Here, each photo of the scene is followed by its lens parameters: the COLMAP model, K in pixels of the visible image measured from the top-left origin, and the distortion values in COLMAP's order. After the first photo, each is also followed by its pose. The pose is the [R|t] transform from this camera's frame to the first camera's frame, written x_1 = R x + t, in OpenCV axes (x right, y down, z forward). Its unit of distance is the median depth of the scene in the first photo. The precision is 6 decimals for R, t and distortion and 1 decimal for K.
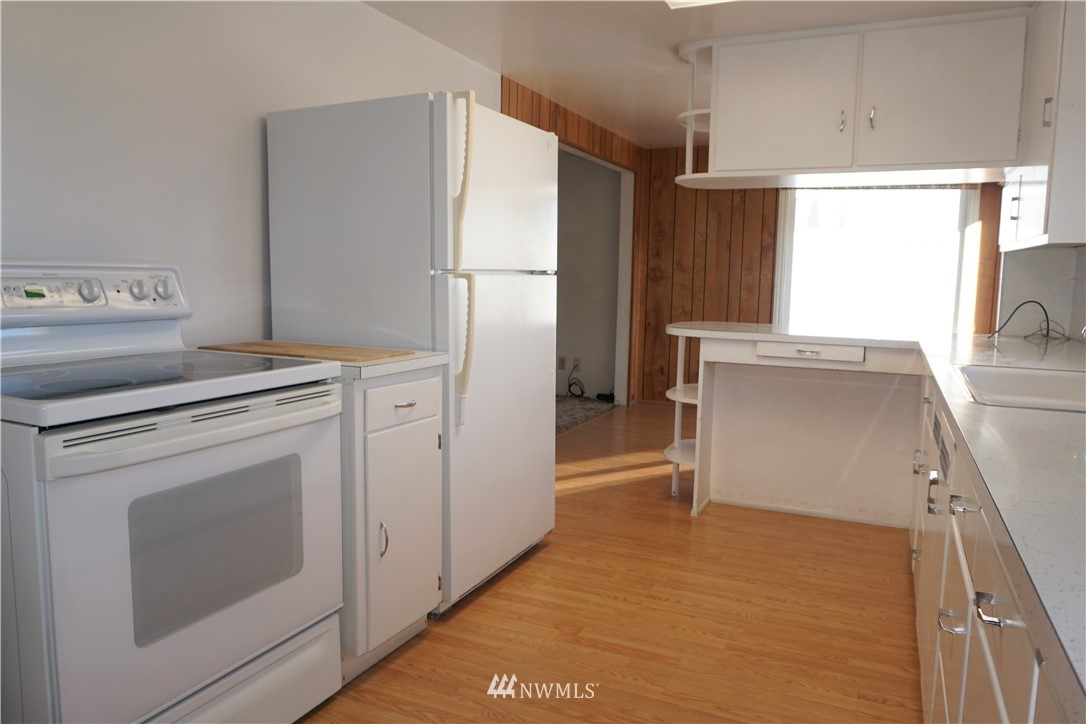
lens RADIAL K [[754.4, 0, 535.9], [0, 754.4, 365.4], [0, 0, 1]] dist [-0.044907, 0.018939]
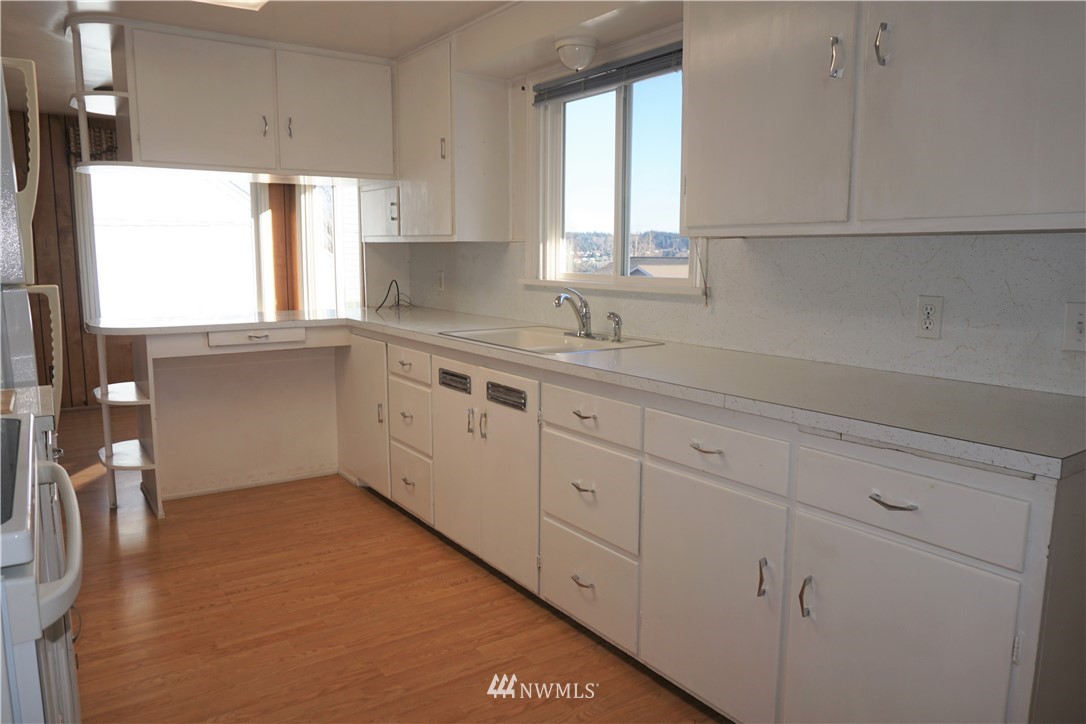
lens RADIAL K [[754.4, 0, 535.9], [0, 754.4, 365.4], [0, 0, 1]] dist [-0.044907, 0.018939]
pose [[0.509595, -0.139816, 0.848978, -0.437130], [0.108202, 0.989289, 0.097976, -0.048489], [-0.853584, 0.041933, 0.519265, 0.109360]]
